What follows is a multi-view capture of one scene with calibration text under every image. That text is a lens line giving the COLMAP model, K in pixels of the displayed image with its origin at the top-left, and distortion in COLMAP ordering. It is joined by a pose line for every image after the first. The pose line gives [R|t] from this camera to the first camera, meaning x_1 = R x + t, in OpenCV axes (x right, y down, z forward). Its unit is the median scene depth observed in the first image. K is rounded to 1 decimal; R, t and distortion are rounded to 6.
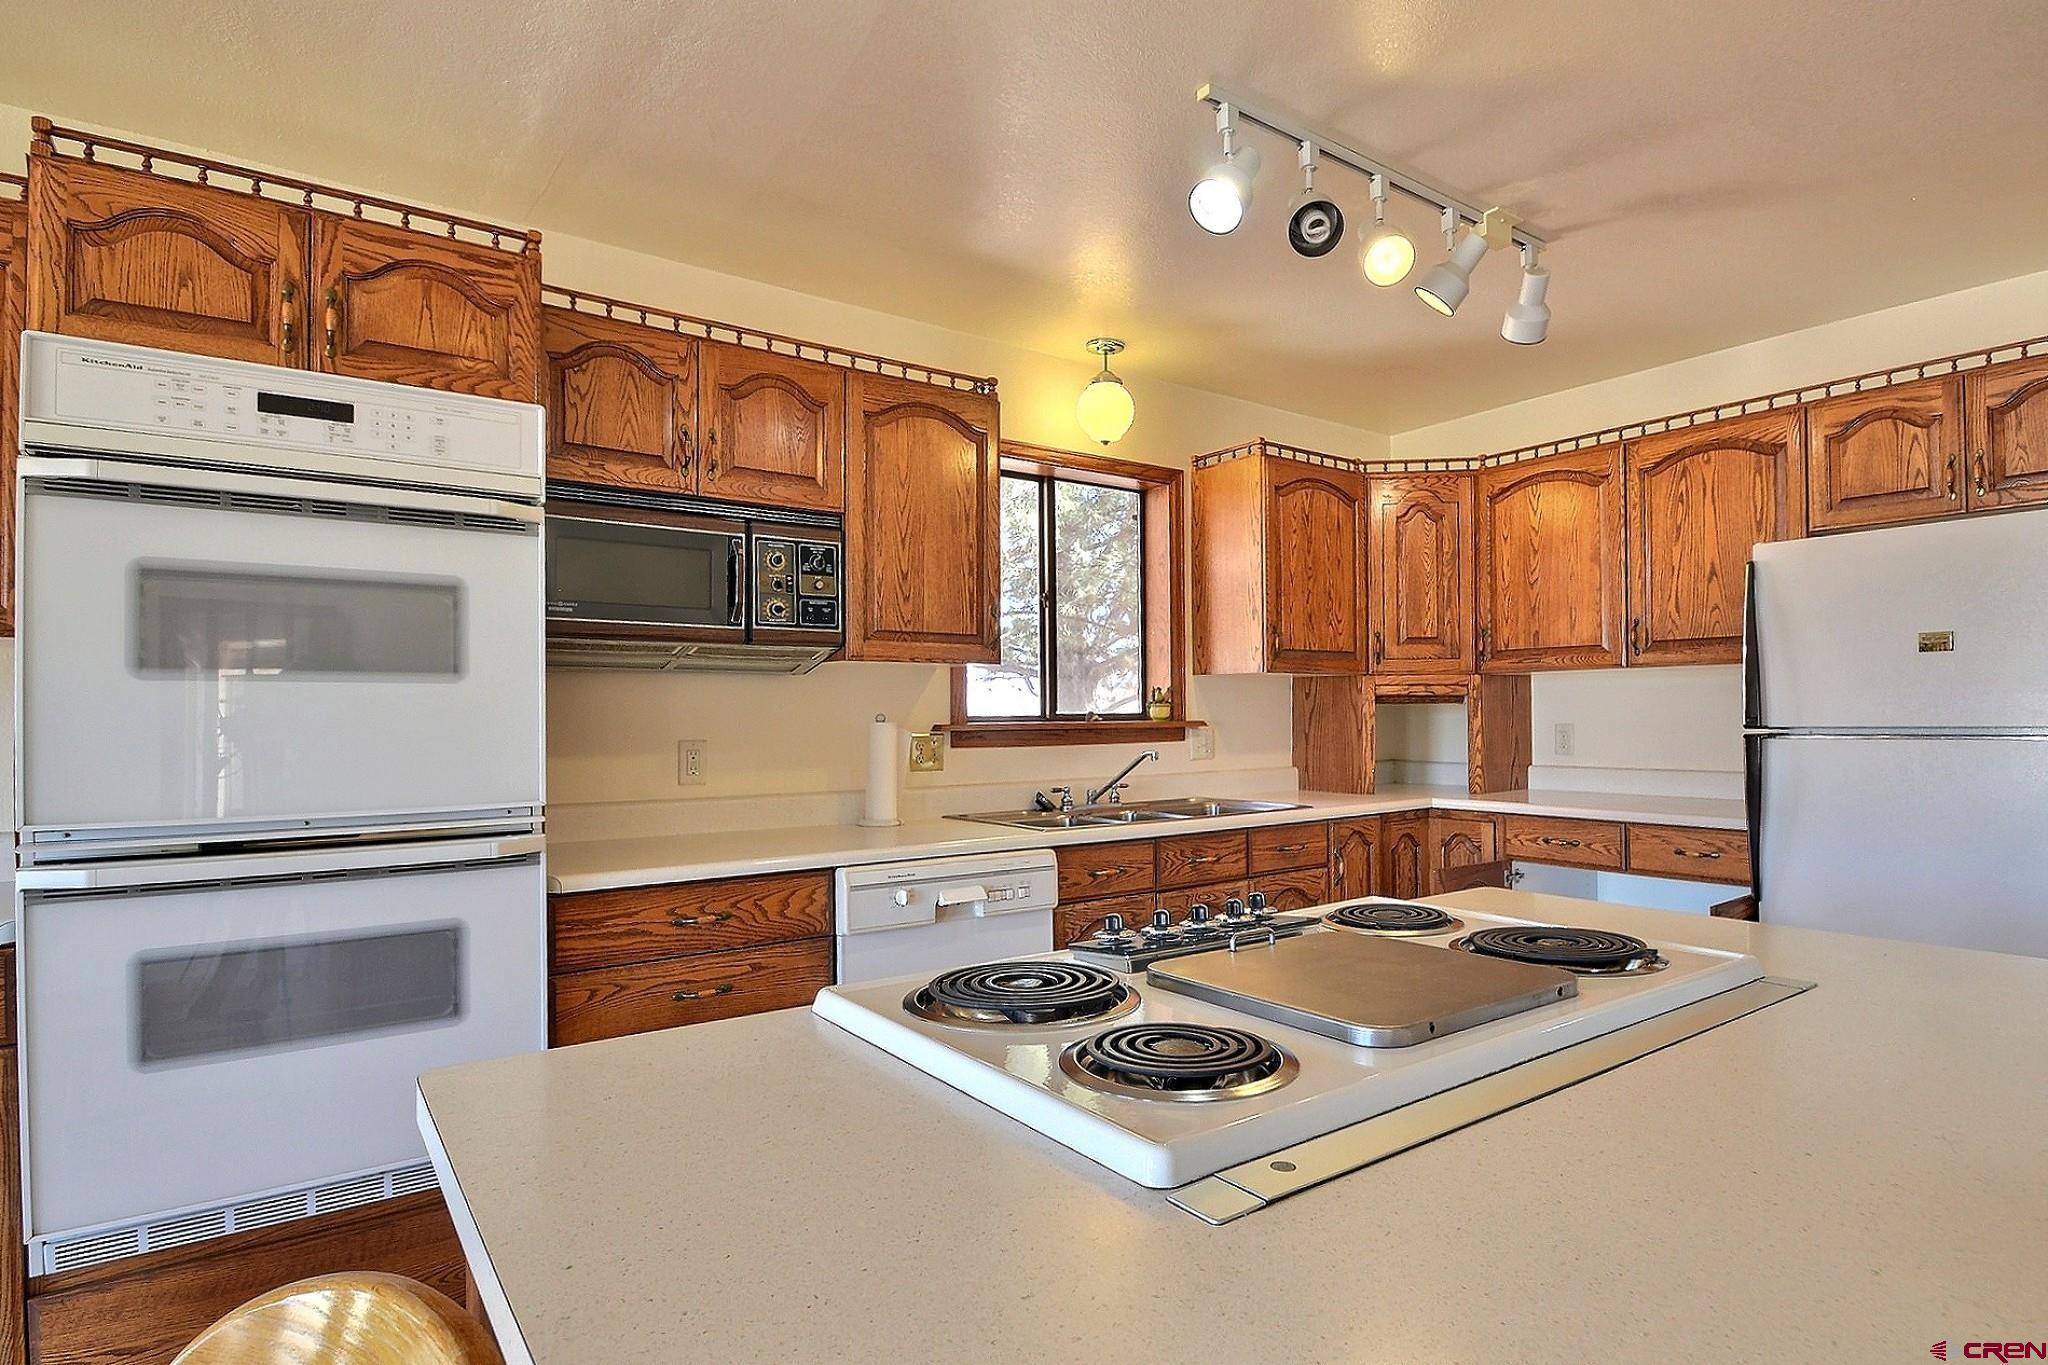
lens RADIAL K [[1075.0, 0, 1025.2], [0, 1075.0, 708.6], [0, 0, 1]] dist [-0.000809, -0.001518]
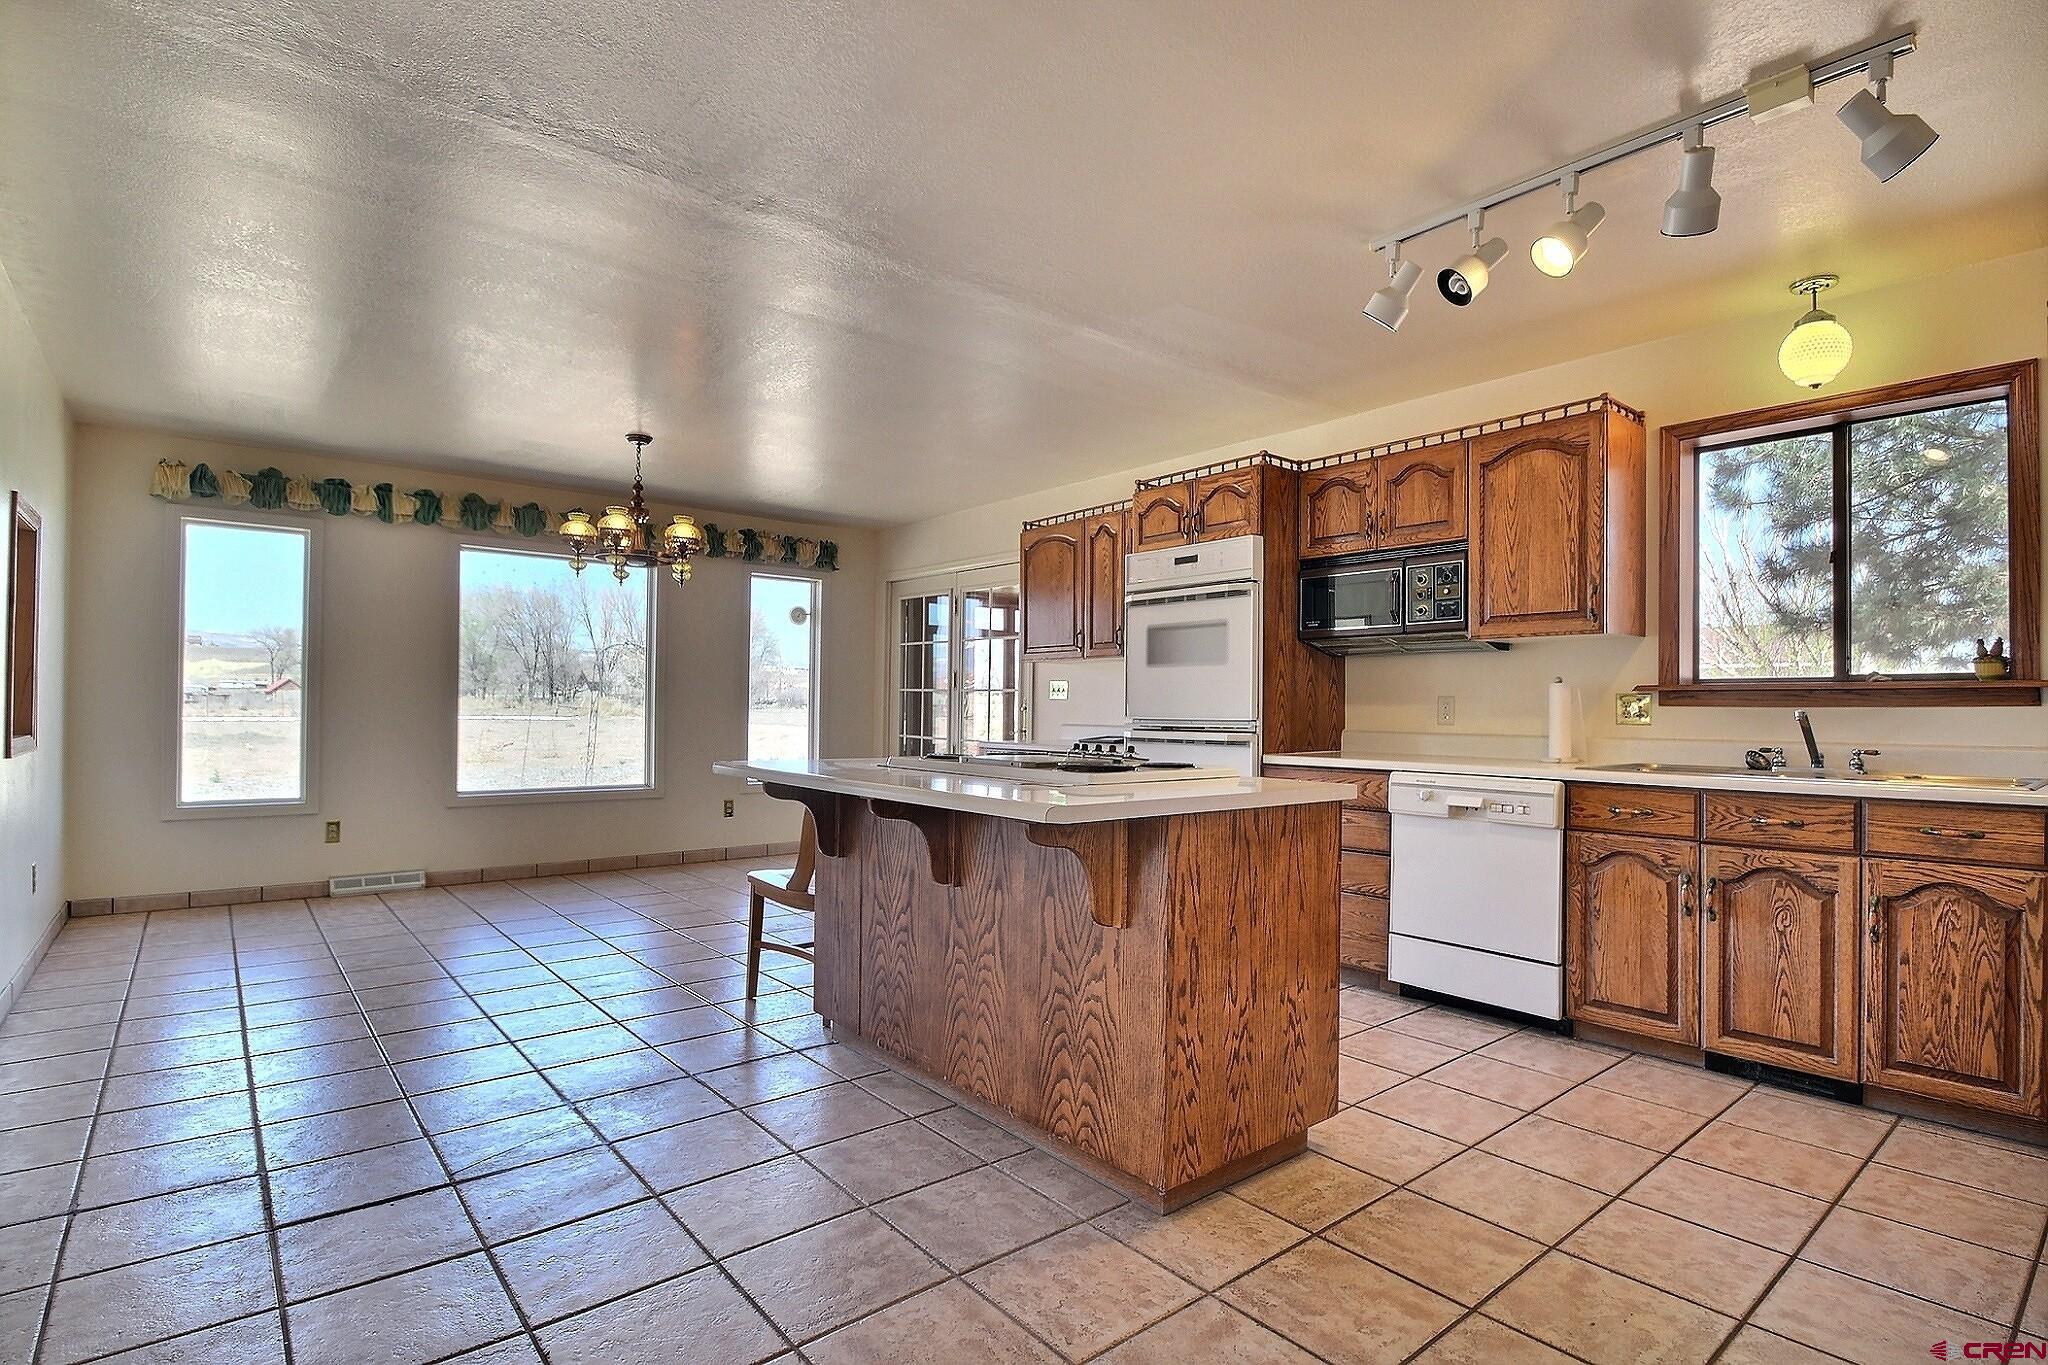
lens RADIAL K [[1075.0, 0, 1025.2], [0, 1075.0, 708.6], [0, 0, 1]] dist [-0.000809, -0.001518]
pose [[0.042742, 0.008159, -0.999053, 1.277459], [-0.000945, 0.999967, 0.008126, 0.037615], [0.999086, 0.000597, 0.042748, 0.341194]]
